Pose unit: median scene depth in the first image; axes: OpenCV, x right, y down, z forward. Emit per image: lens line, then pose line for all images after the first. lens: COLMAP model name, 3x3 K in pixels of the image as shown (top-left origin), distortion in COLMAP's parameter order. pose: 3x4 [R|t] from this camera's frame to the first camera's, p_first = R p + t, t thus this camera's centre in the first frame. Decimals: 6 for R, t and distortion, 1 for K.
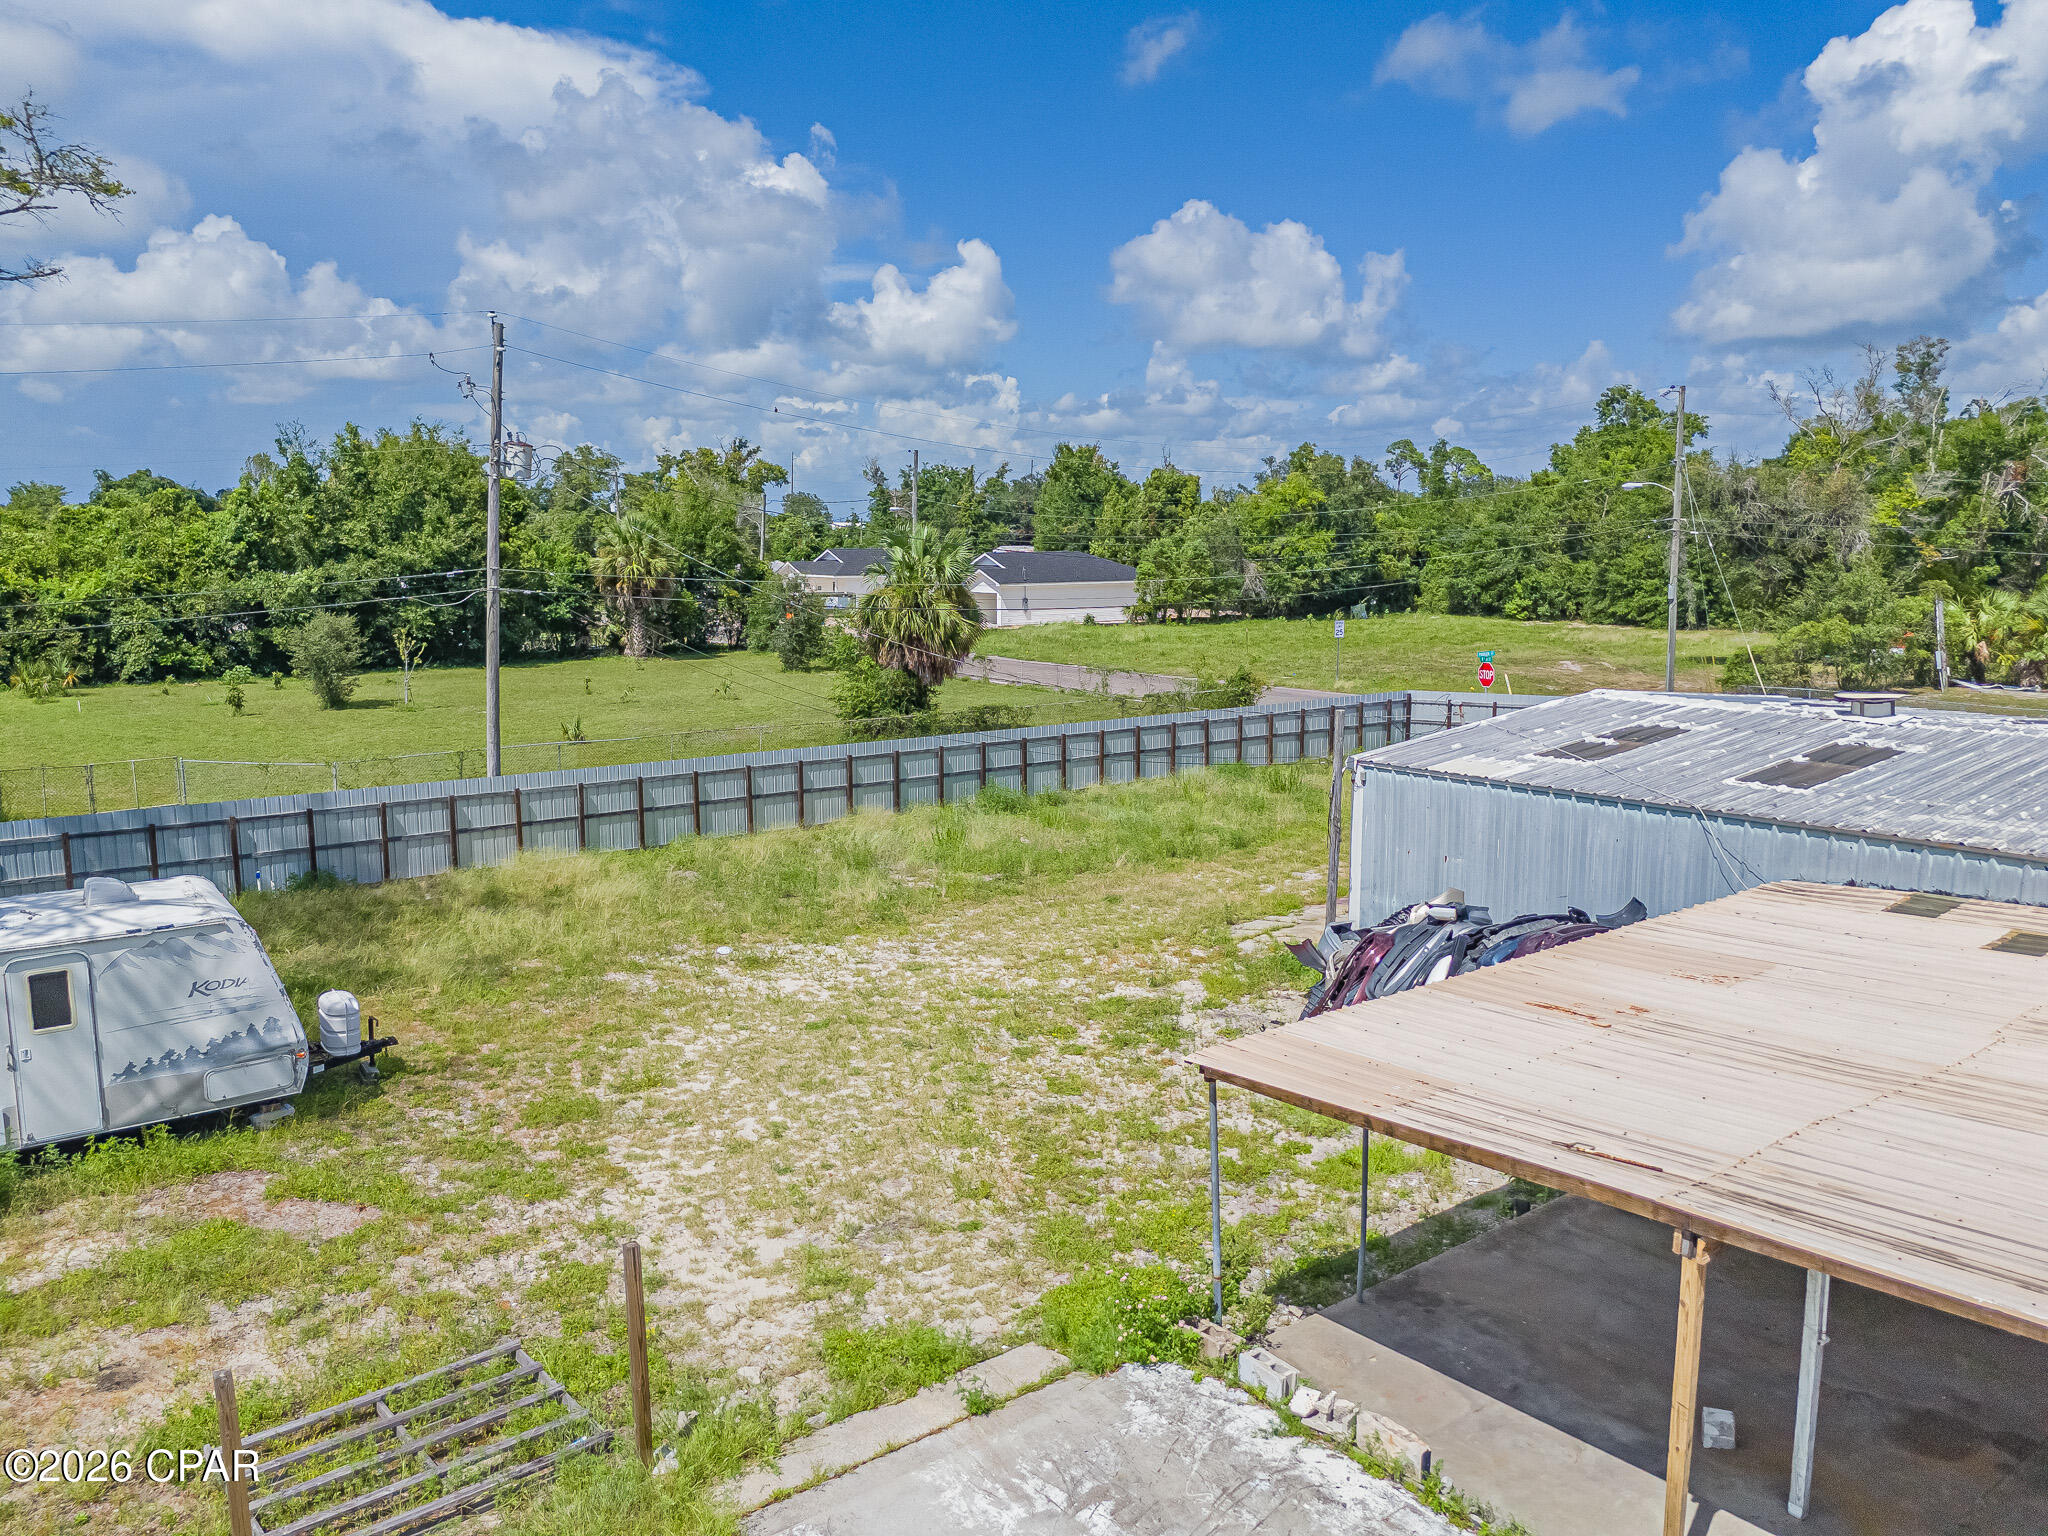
lens RADIAL K [[1511.7, 0, 1029.8], [0, 1511.7, 769.6], [0, 0, 1]] dist [0.068834, -0.073267]
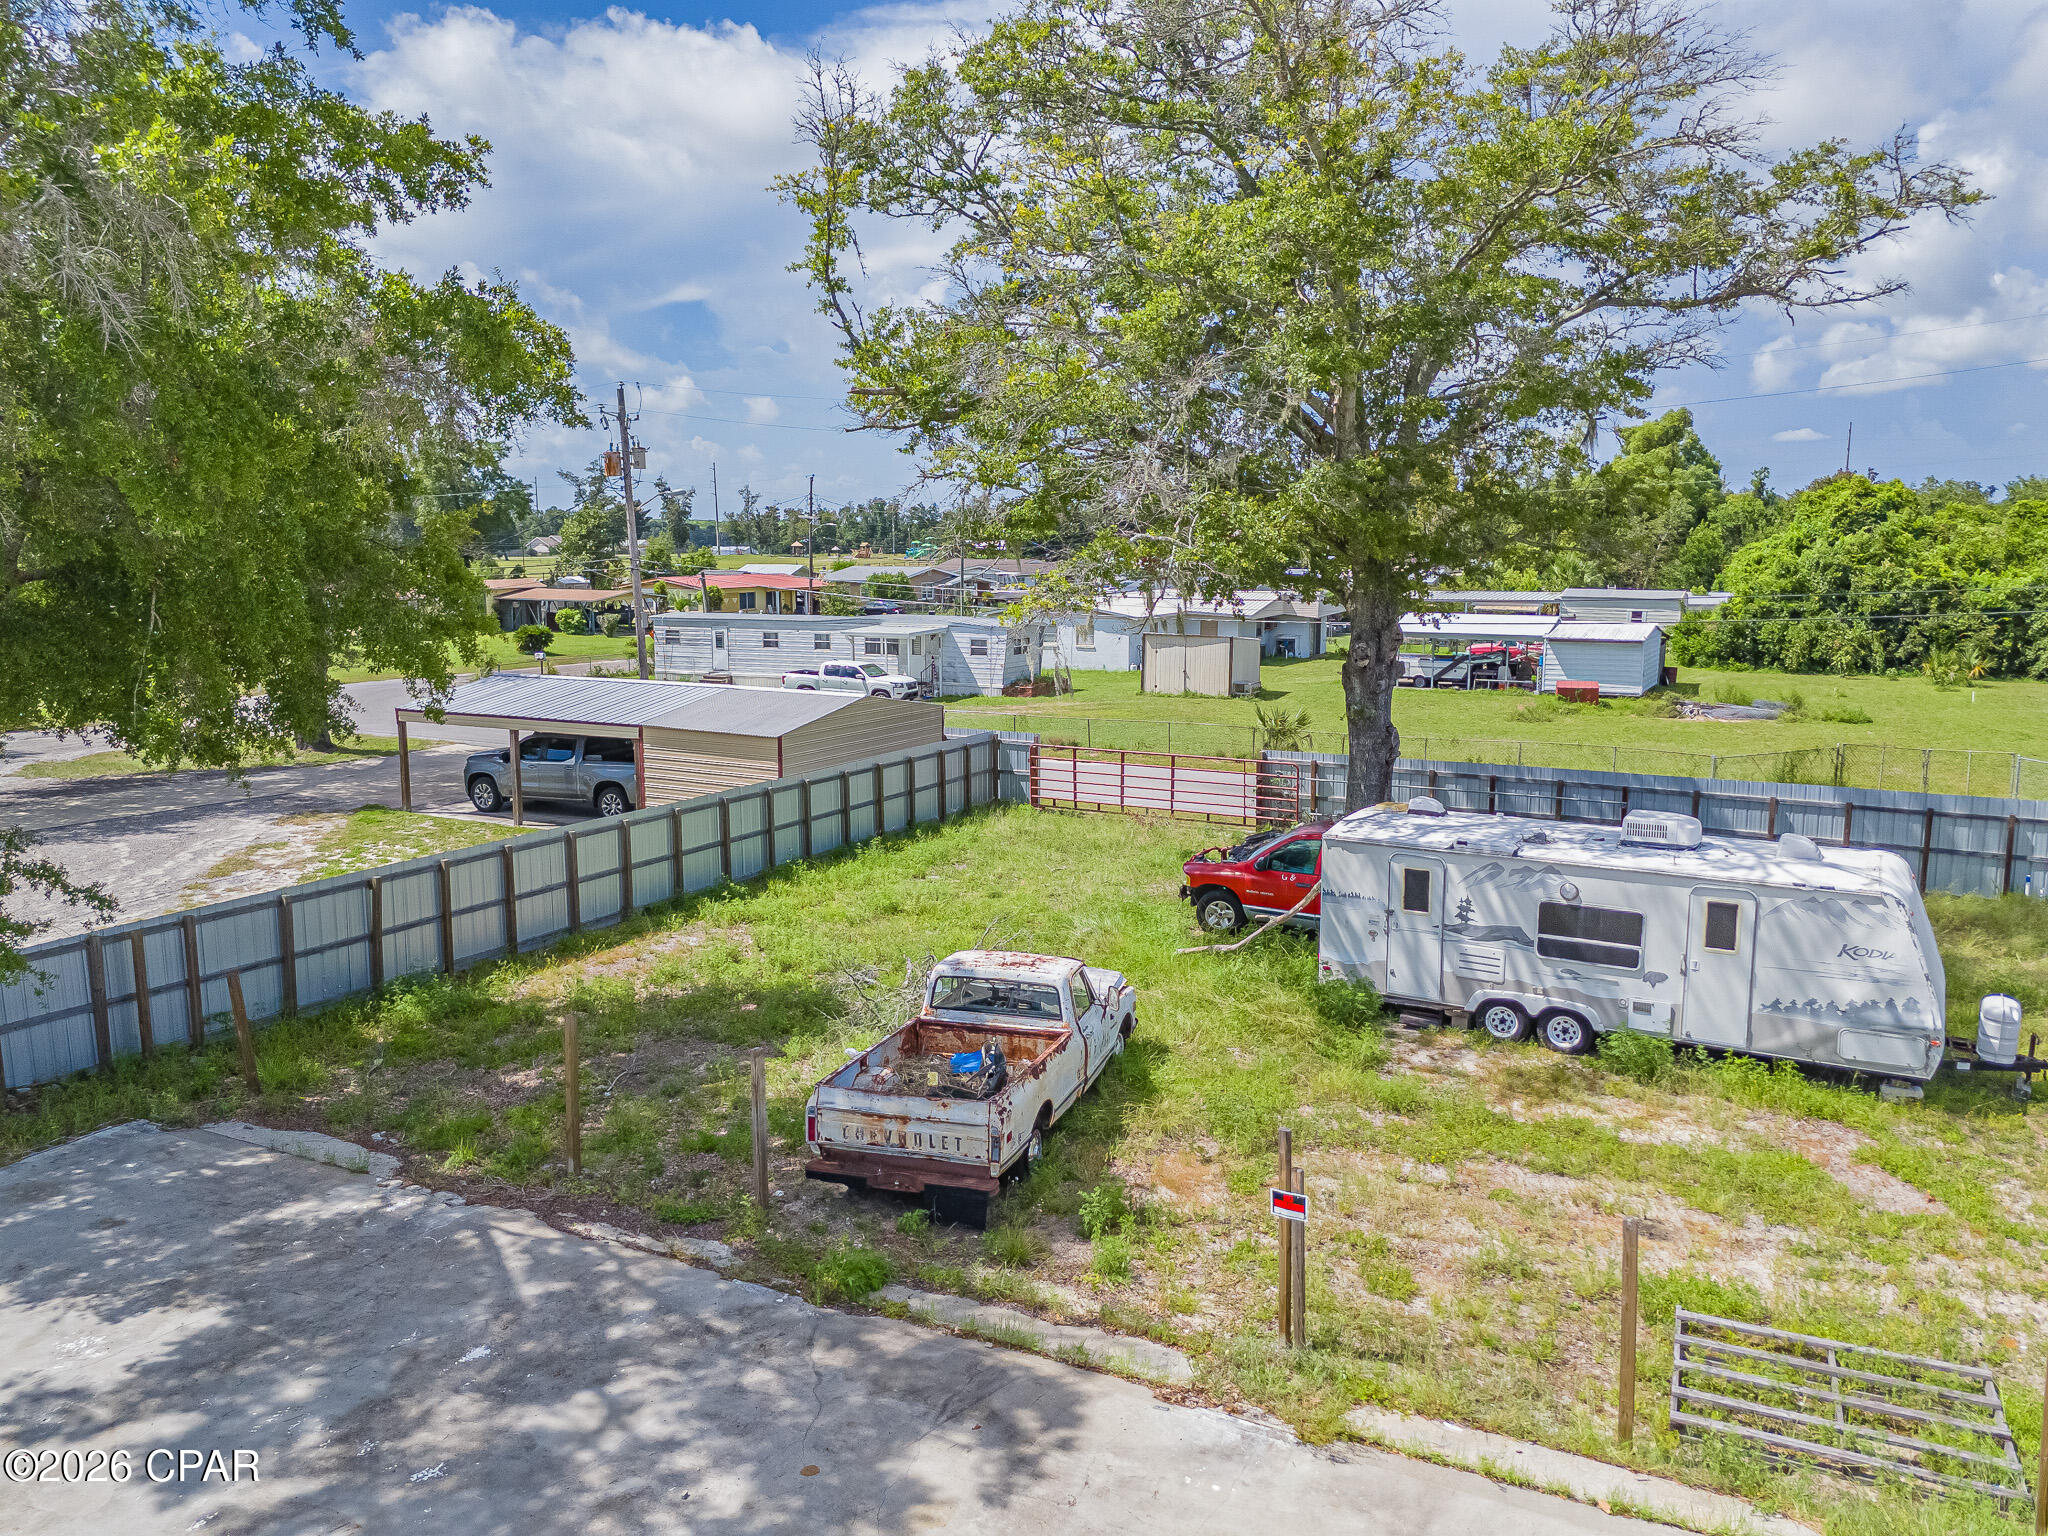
lens RADIAL K [[1511.7, 0, 1029.8], [0, 1511.7, 769.6], [0, 0, 1]] dist [0.068834, -0.073267]
pose [[0.414330, 0.142854, -0.898846, 0.037019], [-0.139516, 0.985901, 0.092379, -0.000452], [0.899370, 0.087128, 0.428419, 0.002622]]
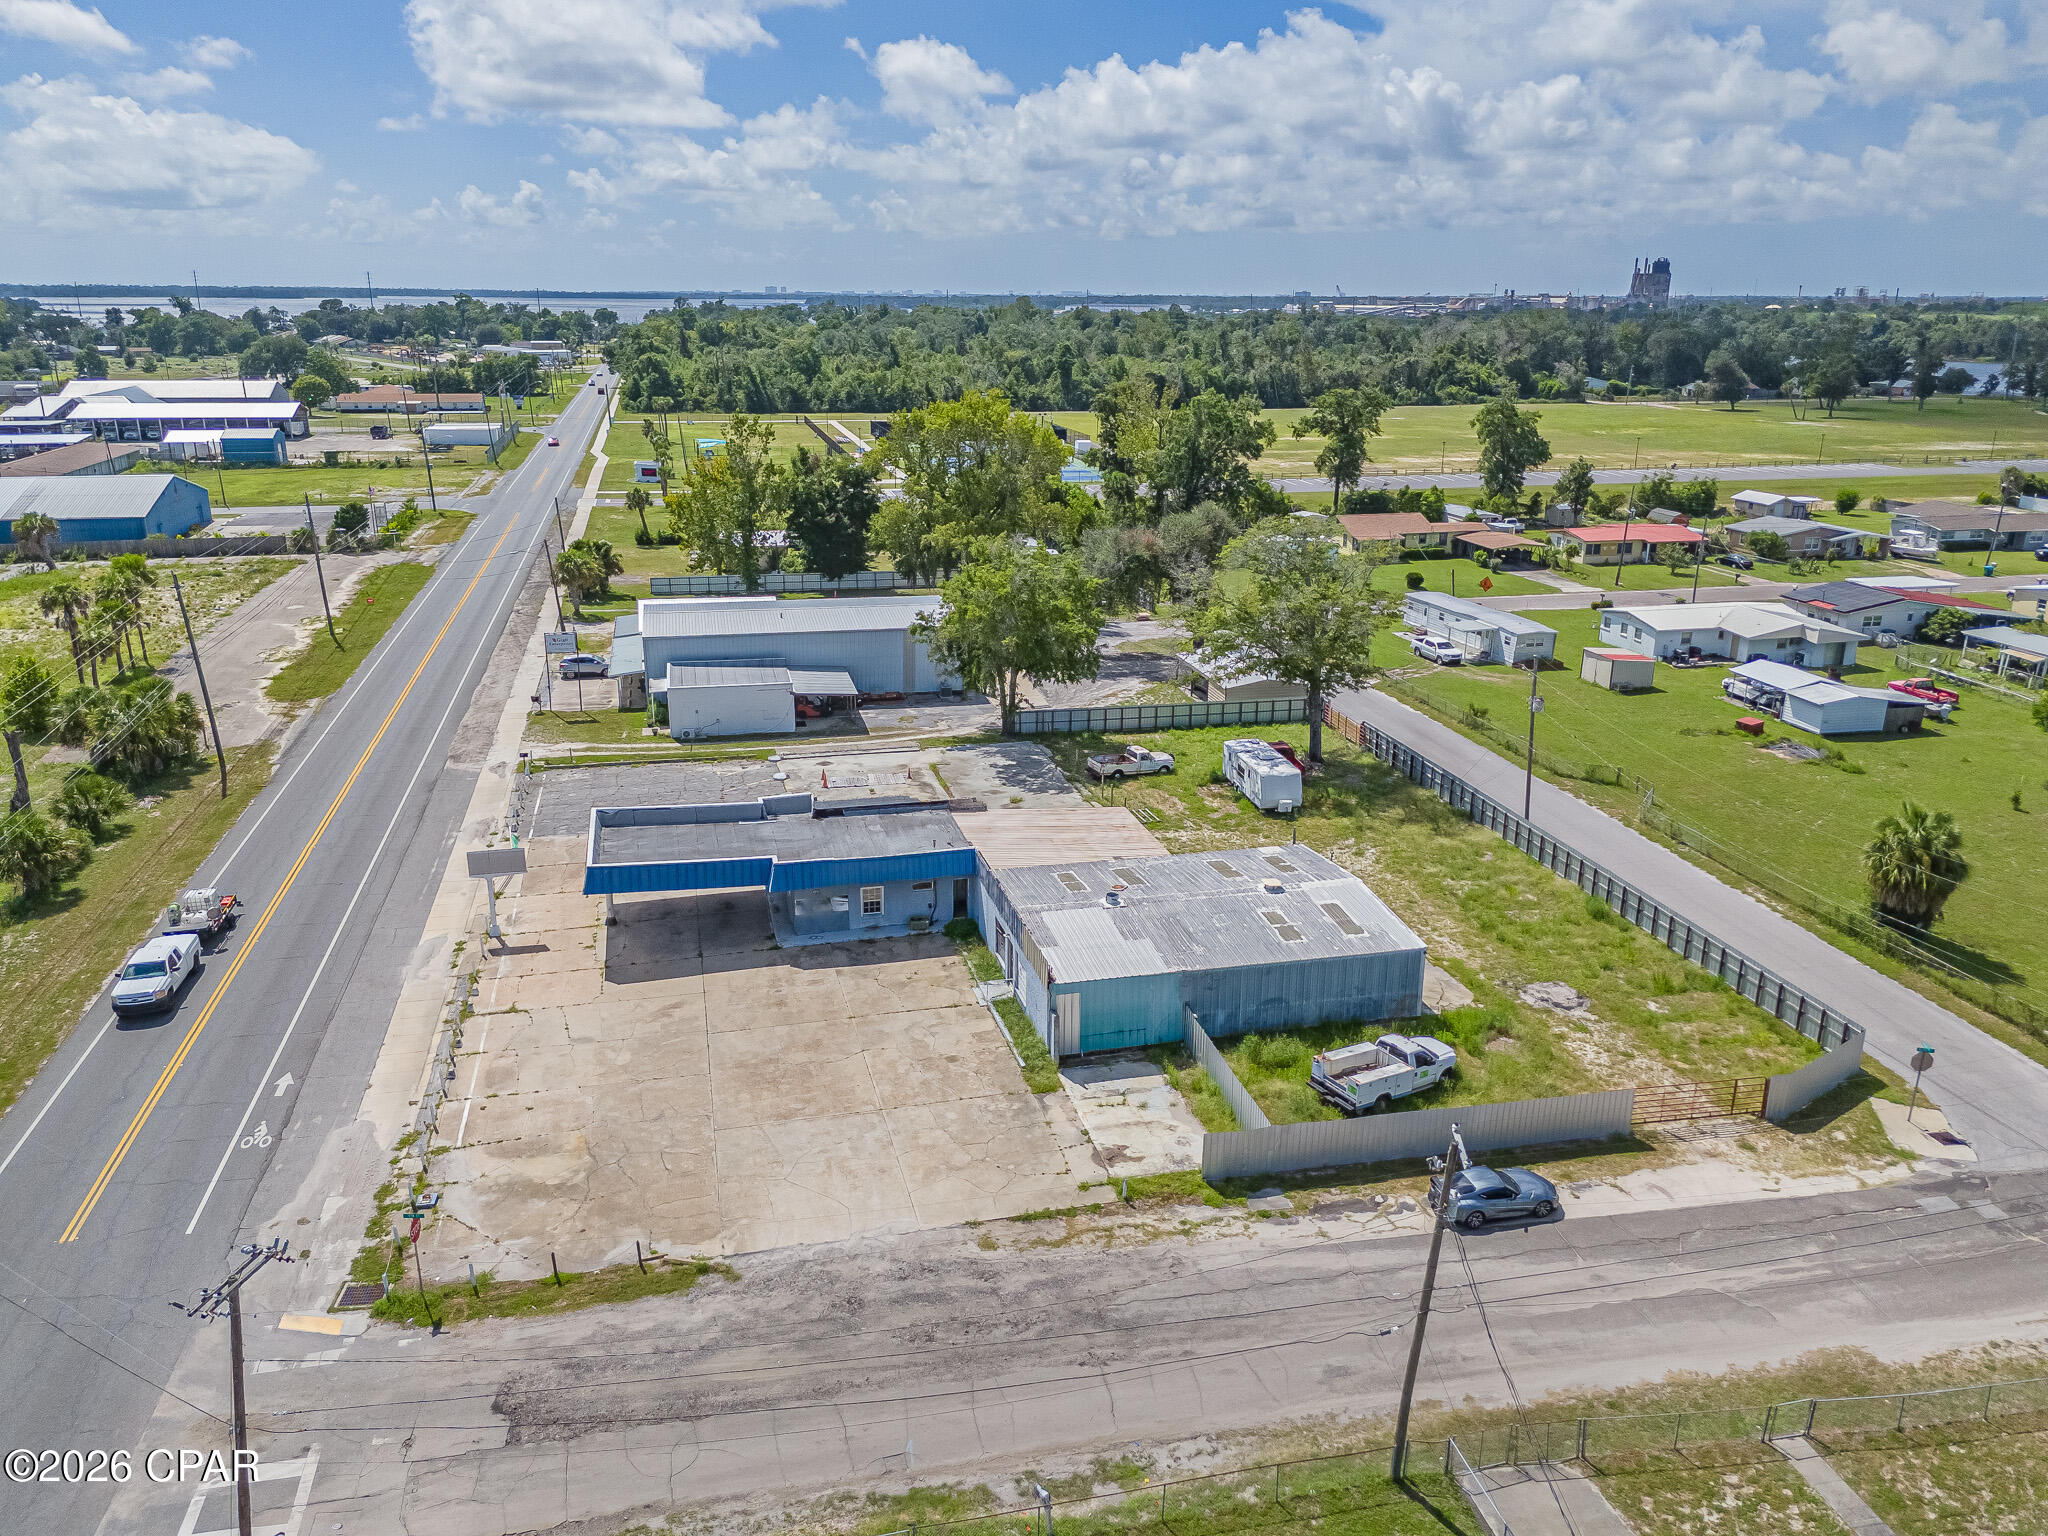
lens RADIAL K [[1511.7, 0, 1029.8], [0, 1511.7, 769.6], [0, 0, 1]] dist [0.068834, -0.073267]
pose [[-0.408804, 0.275031, -0.870193, 1.158588], [-0.147350, 0.921107, 0.360346, -0.448305], [0.900648, 0.275534, -0.336027, 0.529022]]
